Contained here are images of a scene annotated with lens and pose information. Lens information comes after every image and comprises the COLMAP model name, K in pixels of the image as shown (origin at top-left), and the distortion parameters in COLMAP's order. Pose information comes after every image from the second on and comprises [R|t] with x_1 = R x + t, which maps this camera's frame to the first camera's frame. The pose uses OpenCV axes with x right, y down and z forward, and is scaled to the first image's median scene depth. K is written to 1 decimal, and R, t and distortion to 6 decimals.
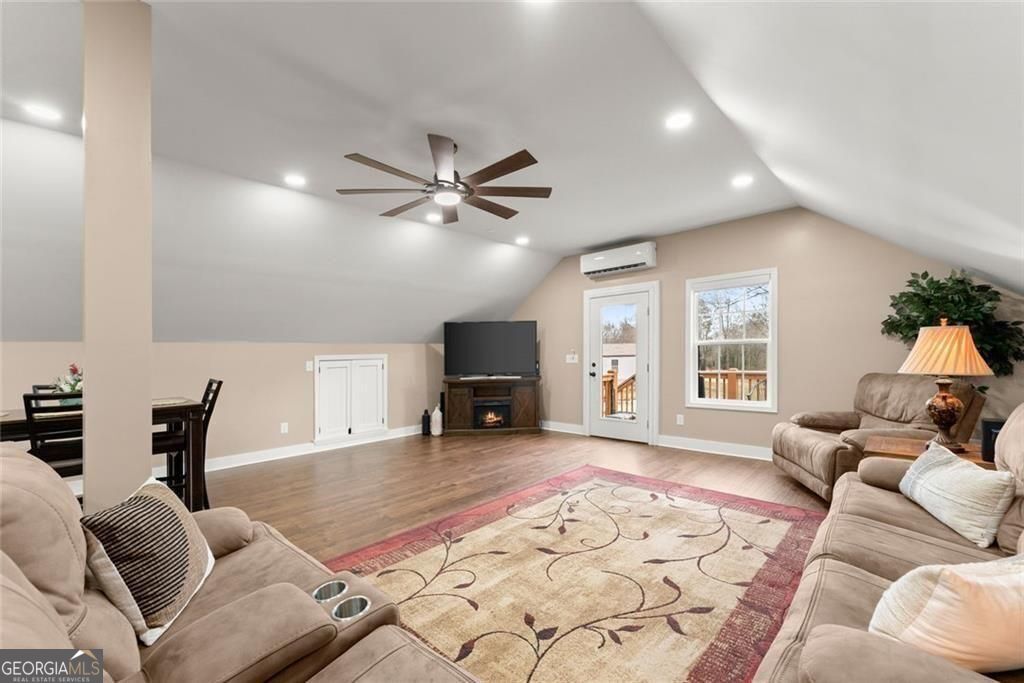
lens RADIAL K [[423.8, 0, 506.5], [0, 423.8, 349.6], [0, 0, 1]] dist [0.000314, 0.000121]
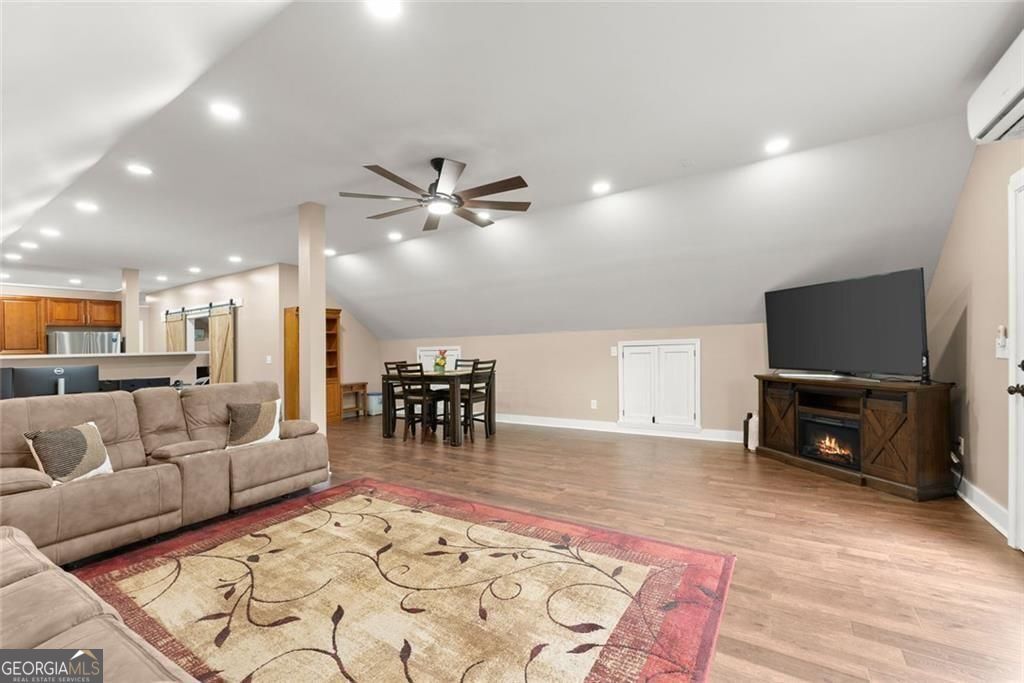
lens RADIAL K [[423.8, 0, 506.4], [0, 423.8, 345.8], [0, 0, 1]] dist [0.000314, 0.000121]
pose [[0.188273, 0.014574, -0.982009, 0.752694], [0.035874, 0.999121, 0.021706, -0.011465], [0.981461, -0.039316, 0.187585, 0.742781]]
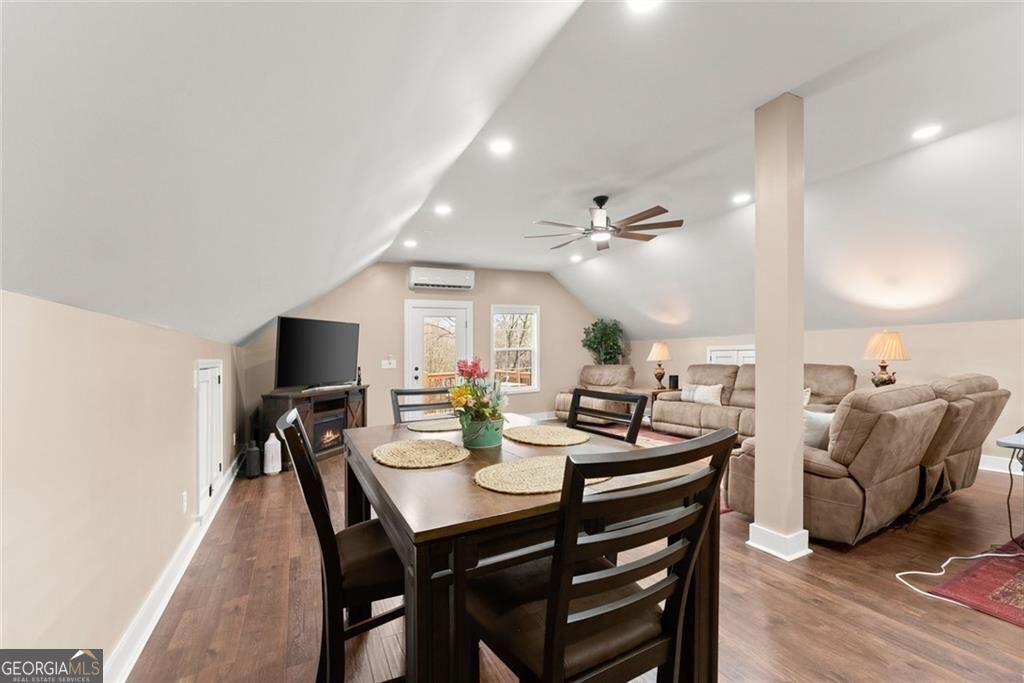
lens RADIAL K [[423.8, 0, 514.9], [0, 423.8, 348.2], [0, 0, 1]] dist [0.000314, 0.000121]
pose [[0.342408, 0.016403, 0.939408, -1.144987], [0.006715, 0.999779, -0.019904, 0.009929], [-0.939527, 0.013124, 0.342223, 0.608985]]
